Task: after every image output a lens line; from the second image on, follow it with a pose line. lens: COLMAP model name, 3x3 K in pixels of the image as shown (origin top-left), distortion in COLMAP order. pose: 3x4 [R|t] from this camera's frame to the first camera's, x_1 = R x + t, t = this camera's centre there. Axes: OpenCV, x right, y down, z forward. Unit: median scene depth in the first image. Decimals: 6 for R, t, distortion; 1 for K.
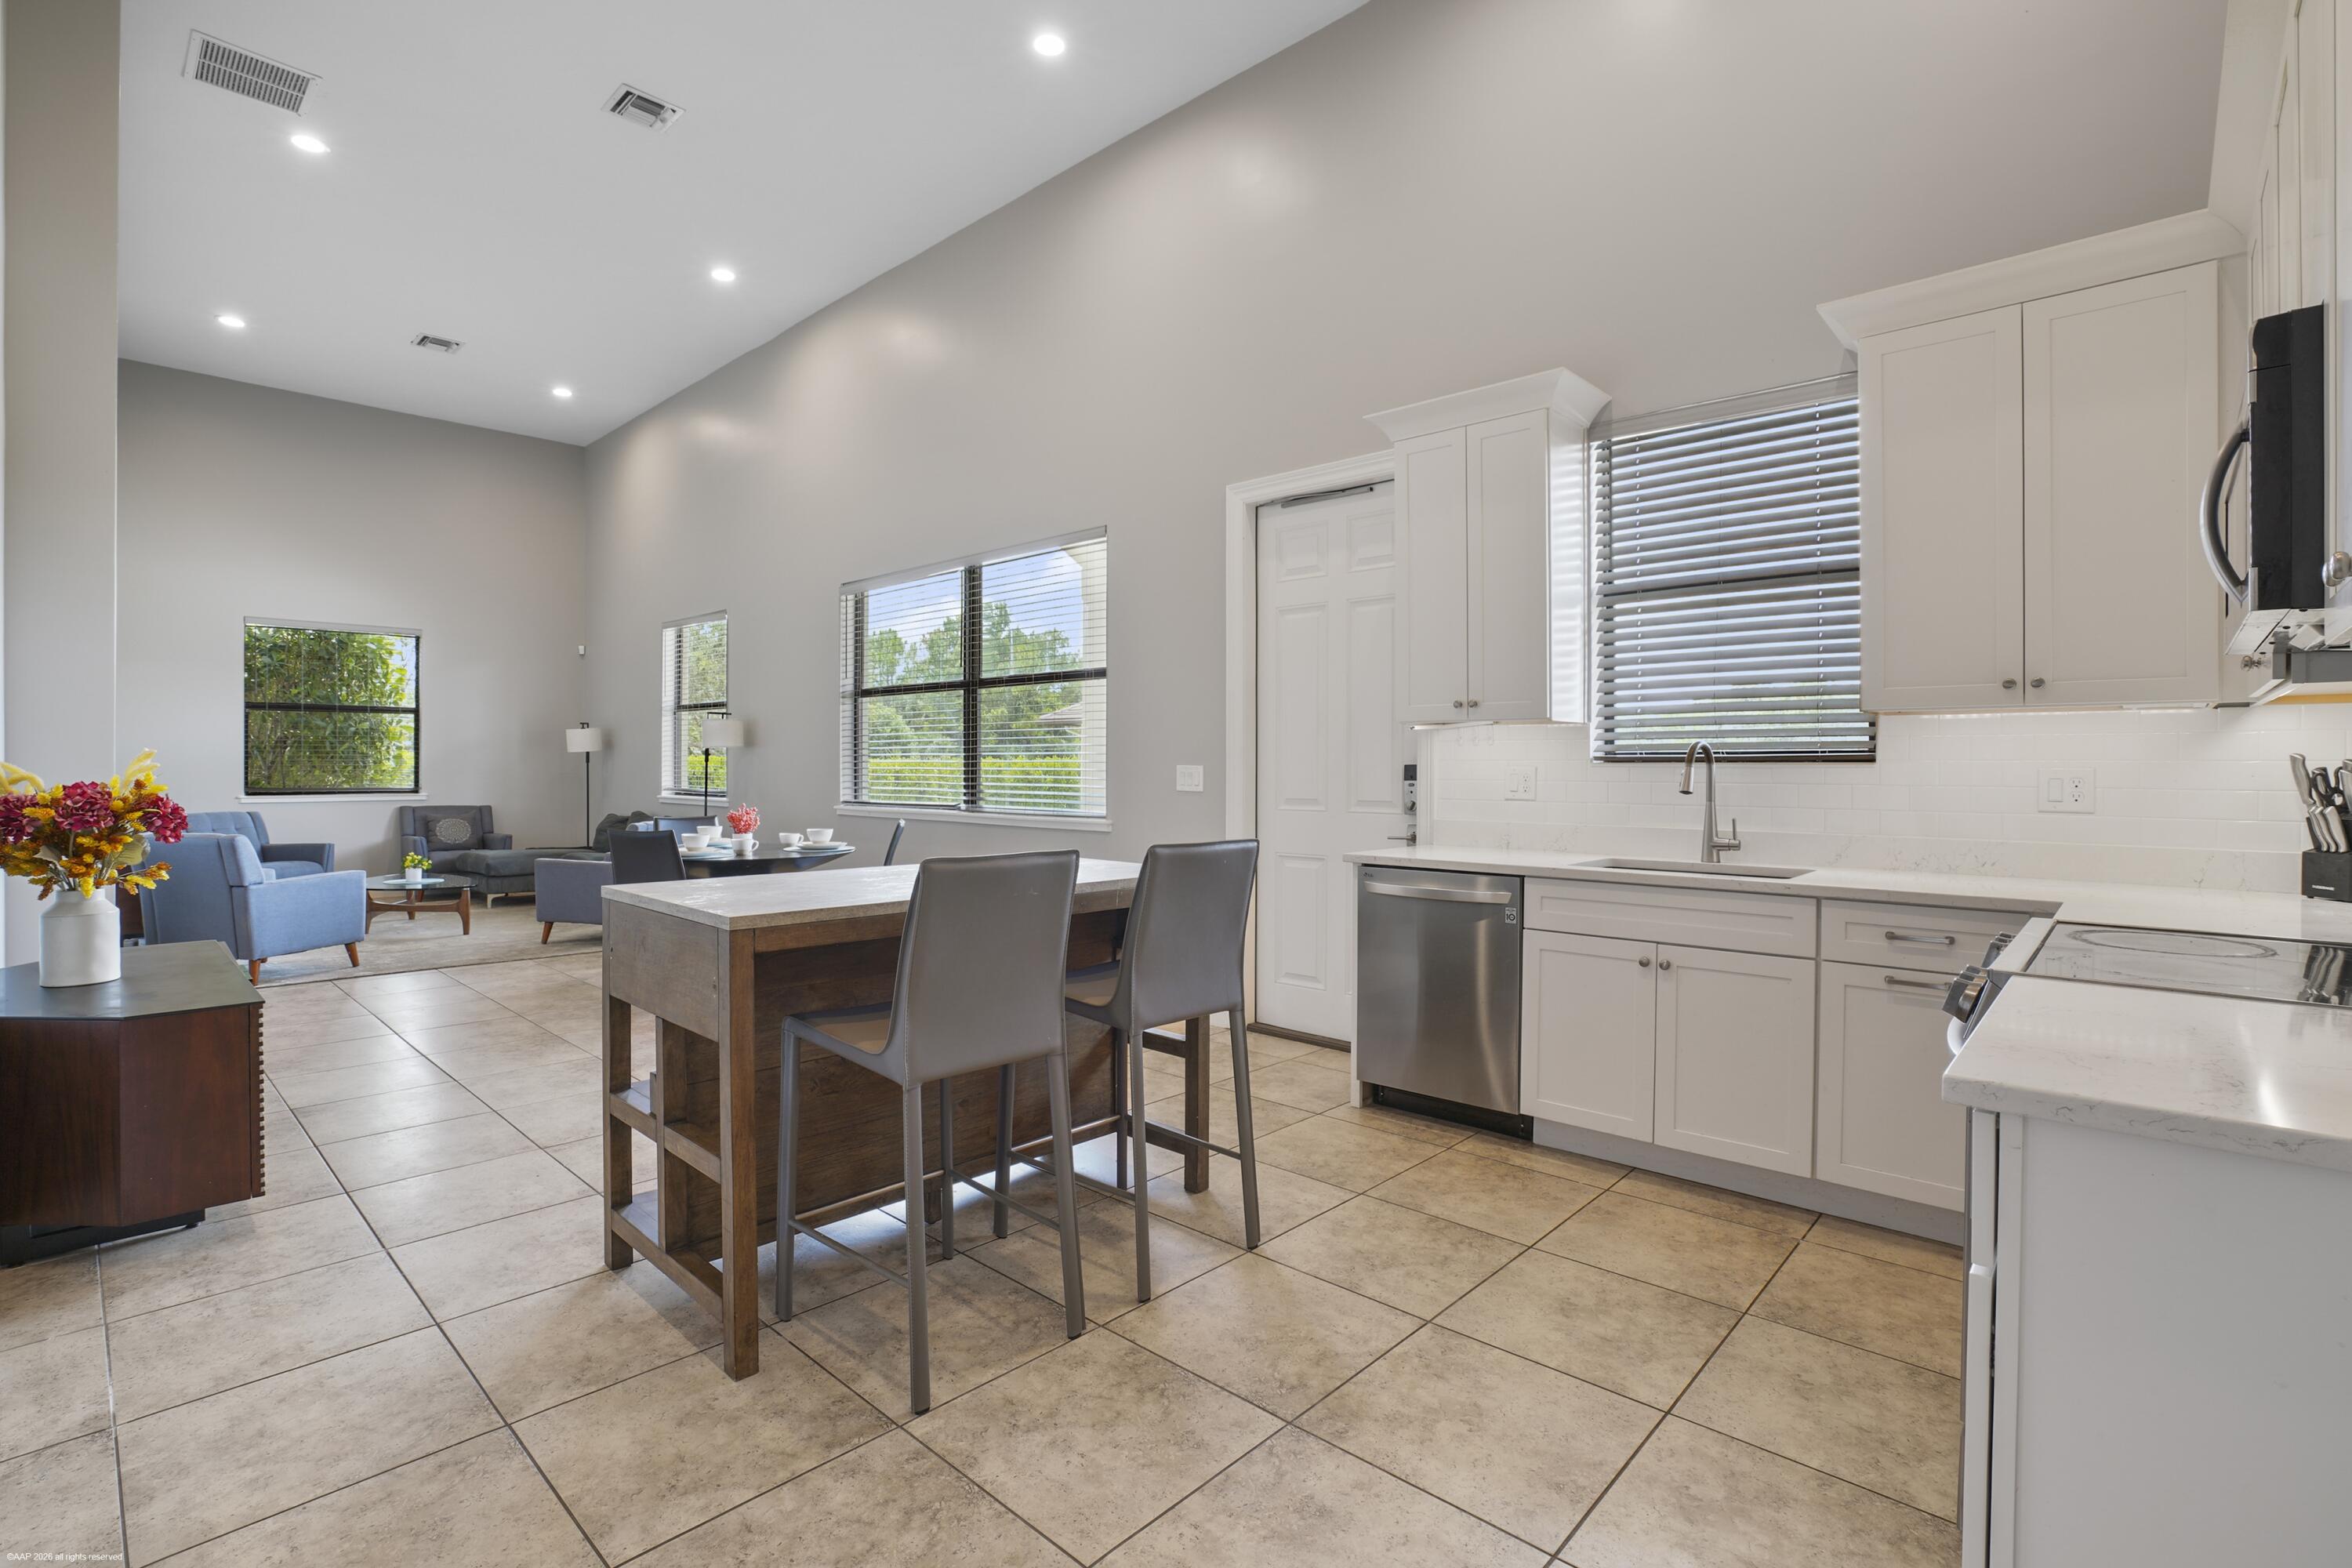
lens RADIAL K [[1074.8, 0, 1178.5], [0, 1074.8, 768.6], [0, 0, 1]] dist [-0.063030, 0.010804]
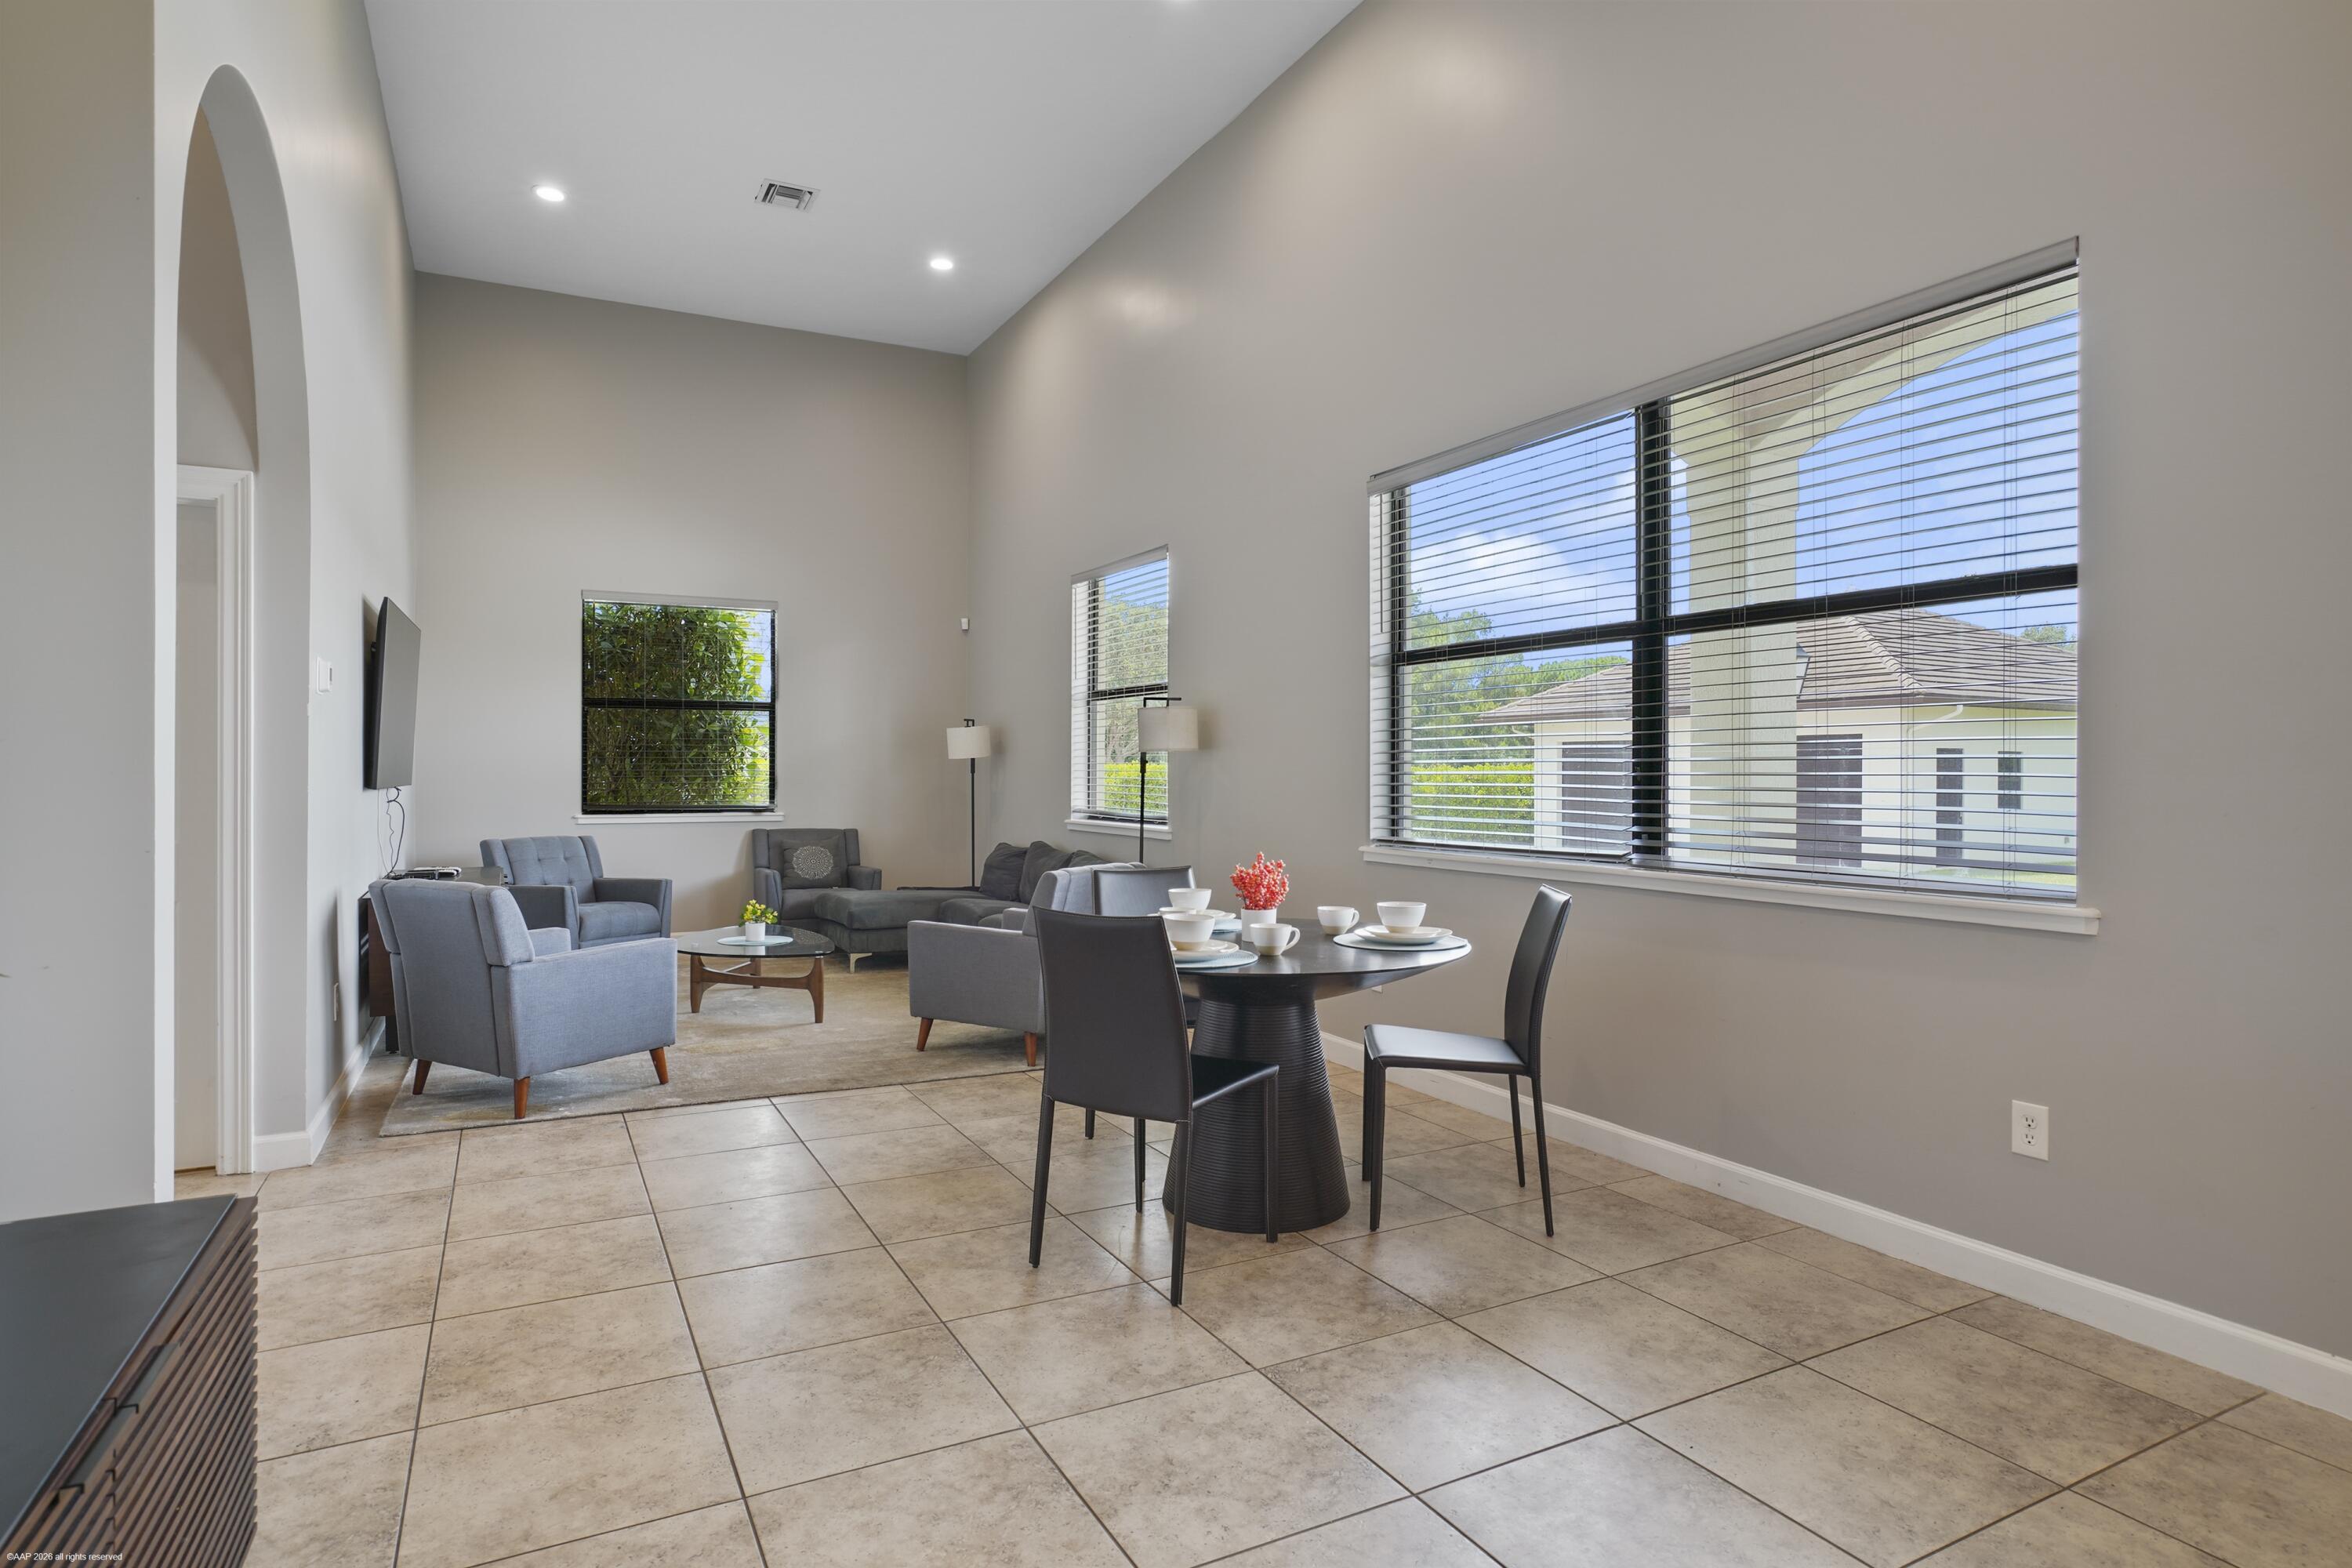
lens RADIAL K [[1263.6, 0, 1176.0], [0, 1263.6, 784.0], [0, 0, 1]] dist [-0.098141, -0.000326]
pose [[0.942332, 0.002880, -0.334668, -0.152039], [-0.001154, 0.999985, 0.005357, -0.003328], [0.334678, -0.004662, 0.942321, 0.250191]]
